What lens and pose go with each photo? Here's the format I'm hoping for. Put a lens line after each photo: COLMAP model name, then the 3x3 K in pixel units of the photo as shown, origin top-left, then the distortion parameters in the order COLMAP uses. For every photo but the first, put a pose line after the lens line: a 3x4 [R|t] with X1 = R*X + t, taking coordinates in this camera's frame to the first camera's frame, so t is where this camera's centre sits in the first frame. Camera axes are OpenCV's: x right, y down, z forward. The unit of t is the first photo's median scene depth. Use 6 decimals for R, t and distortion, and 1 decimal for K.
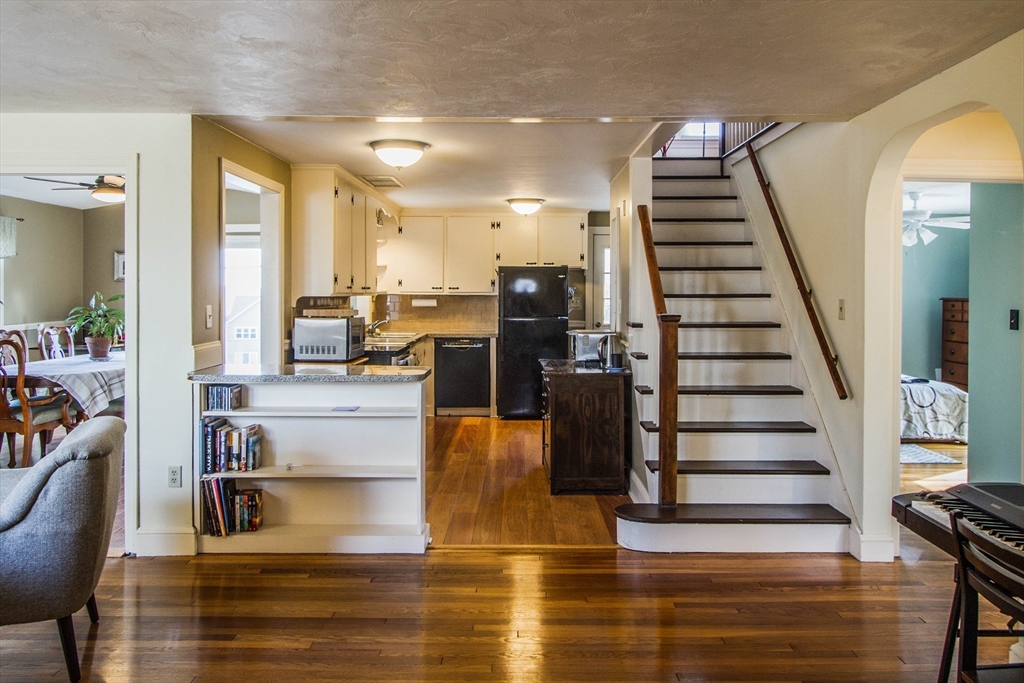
lens RADIAL K [[771.1, 0, 515.2], [0, 771.1, 300.0], [0, 0, 1]] dist [0.005395, 0.004660]
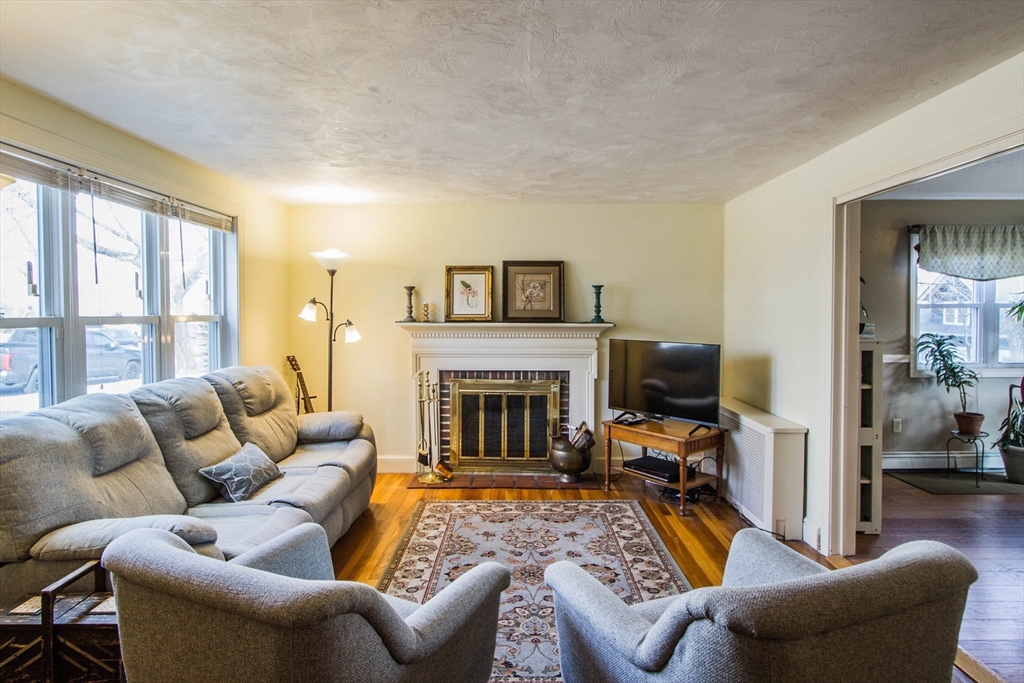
lens RADIAL K [[565.1, 0, 512.4], [0, 565.1, 326.6], [0, 0, 1]] dist [-0.011324, 0.002034]
pose [[0.002234, 0.021256, -0.999772, -0.074034], [-0.005678, 0.999758, 0.021243, -0.008077], [0.999981, 0.005629, 0.002354, 0.389351]]
